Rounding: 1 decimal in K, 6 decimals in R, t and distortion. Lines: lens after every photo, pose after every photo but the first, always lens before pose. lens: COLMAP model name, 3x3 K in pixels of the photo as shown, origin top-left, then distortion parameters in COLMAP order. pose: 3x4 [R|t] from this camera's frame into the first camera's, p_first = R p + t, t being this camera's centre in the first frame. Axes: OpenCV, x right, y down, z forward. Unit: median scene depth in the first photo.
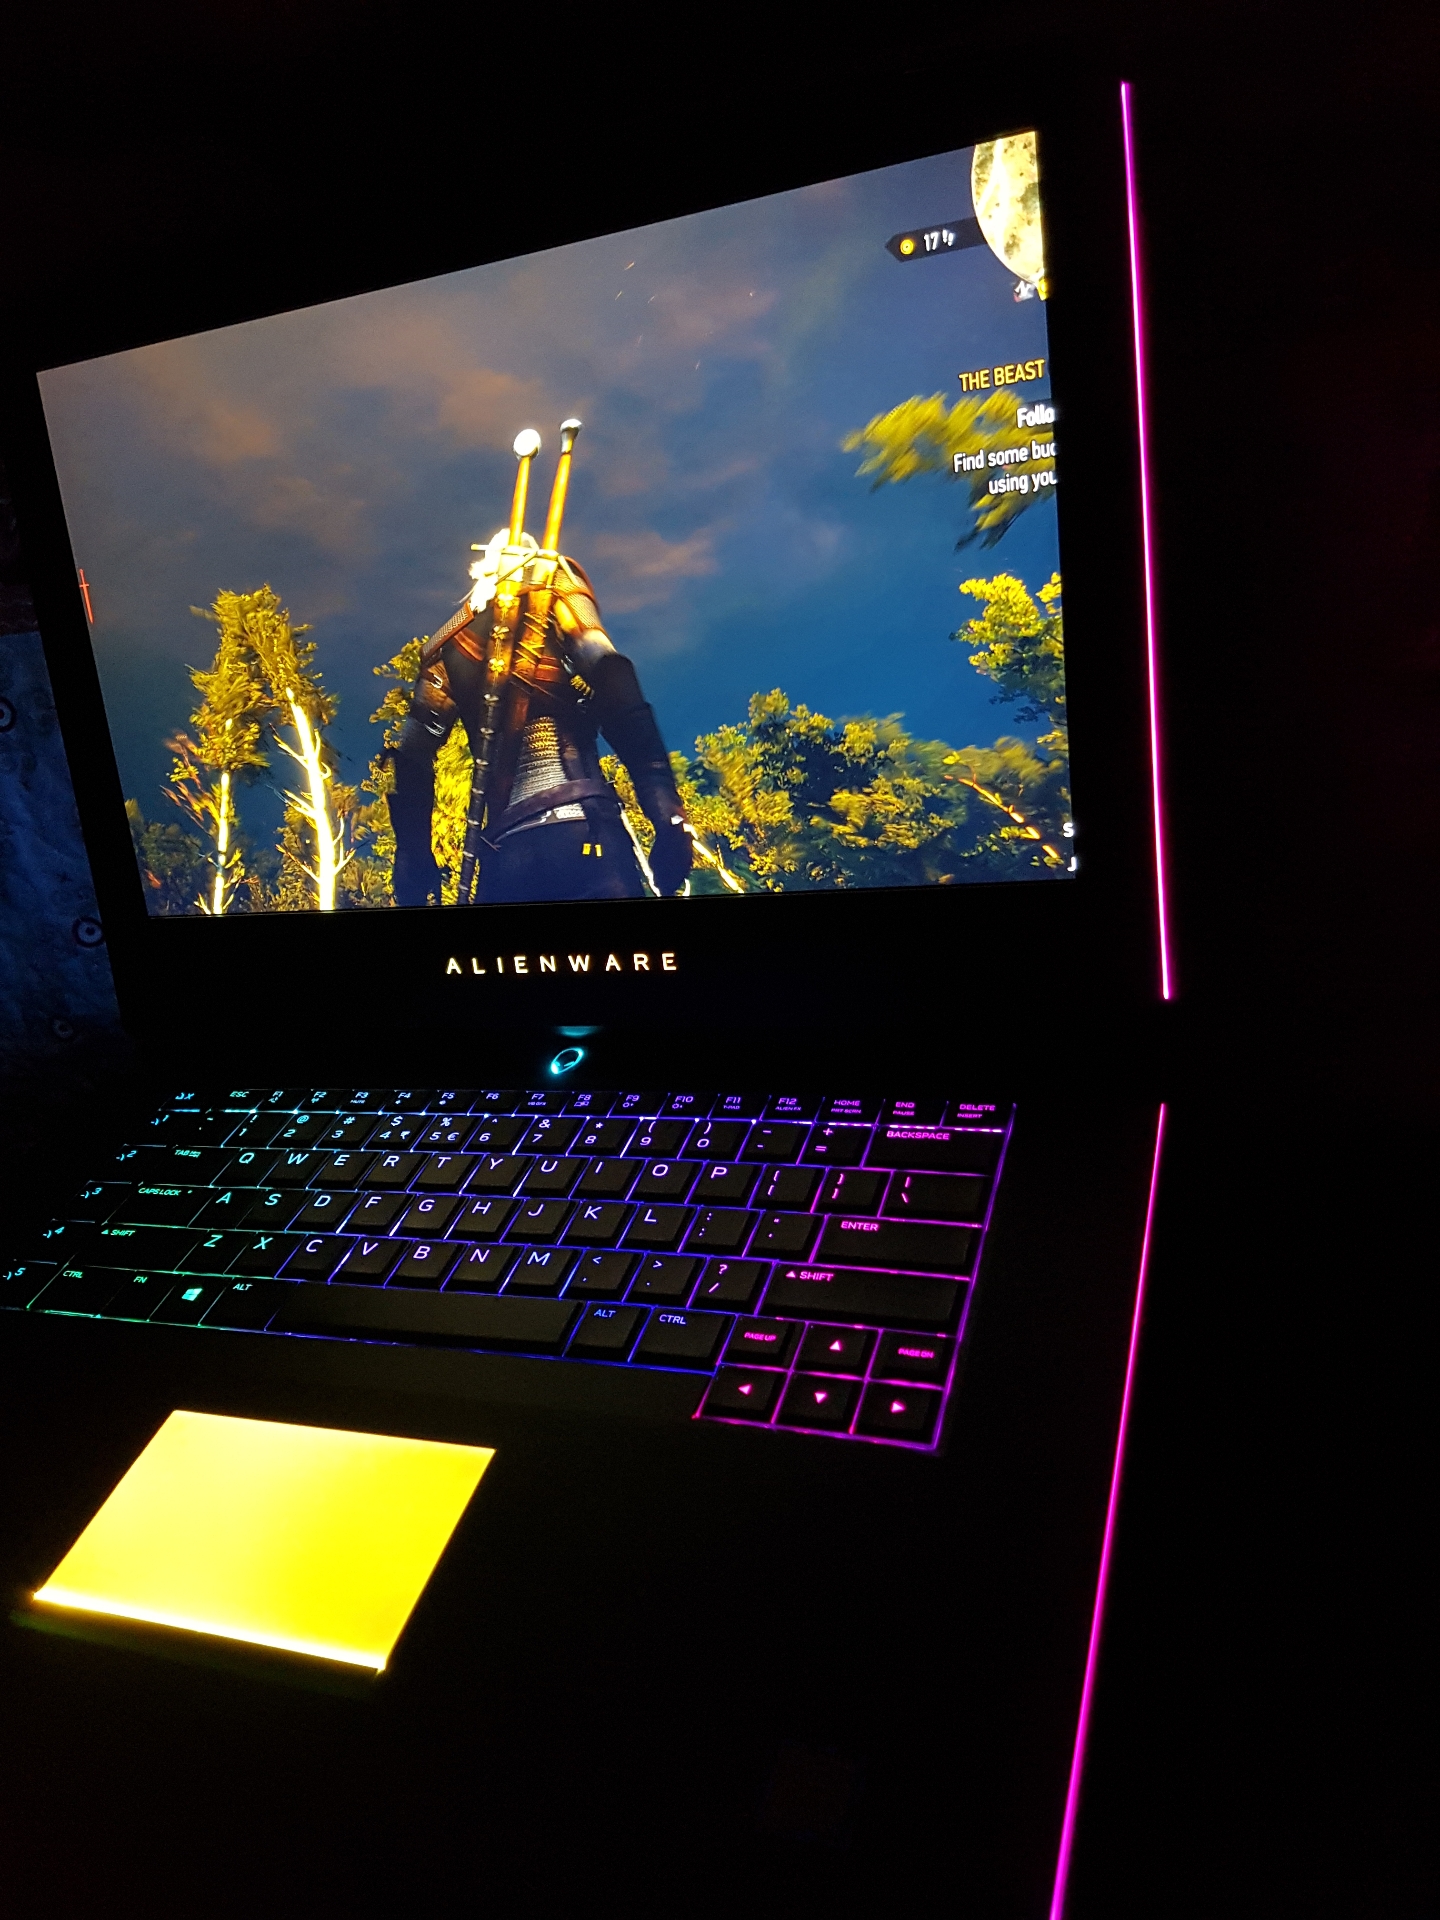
lens RADIAL K [[1460.8, 0, 703.7], [0, 1460.8, 951.6], [0, 0, 1]] dist [0.295944, -0.652463]
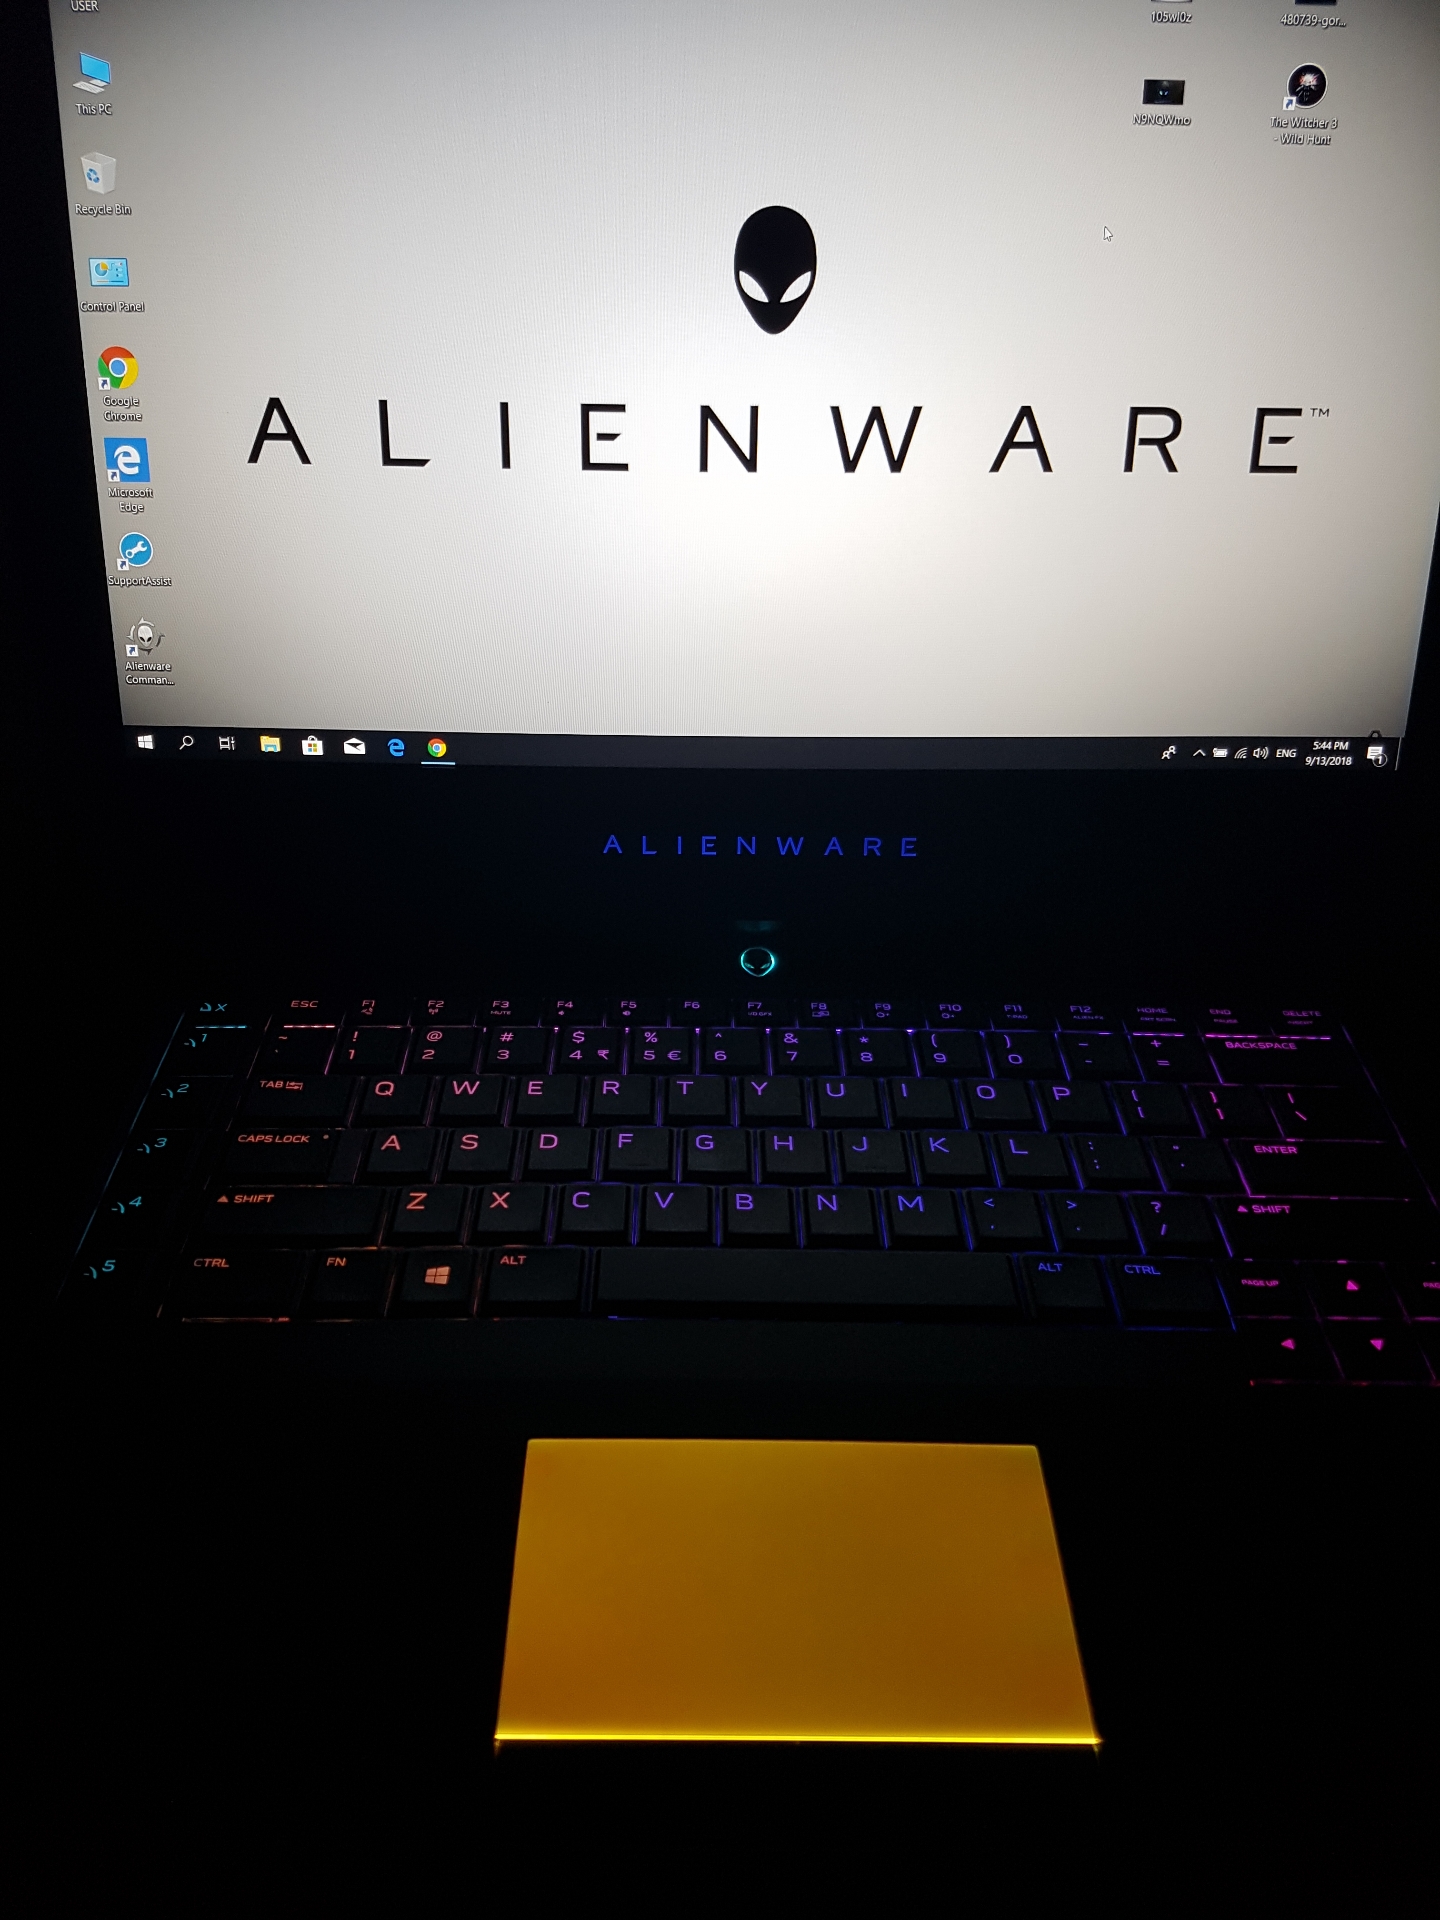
lens RADIAL K [[1452.7, 0, 705.9], [0, 1452.7, 934.0], [0, 0, 1]] dist [0.294197, -0.631003]
pose [[0.912497, 0.006248, 0.409035, -0.483869], [-0.031513, 0.997986, 0.055056, 0.014455], [-0.407867, -0.063129, 0.910856, 0.272991]]
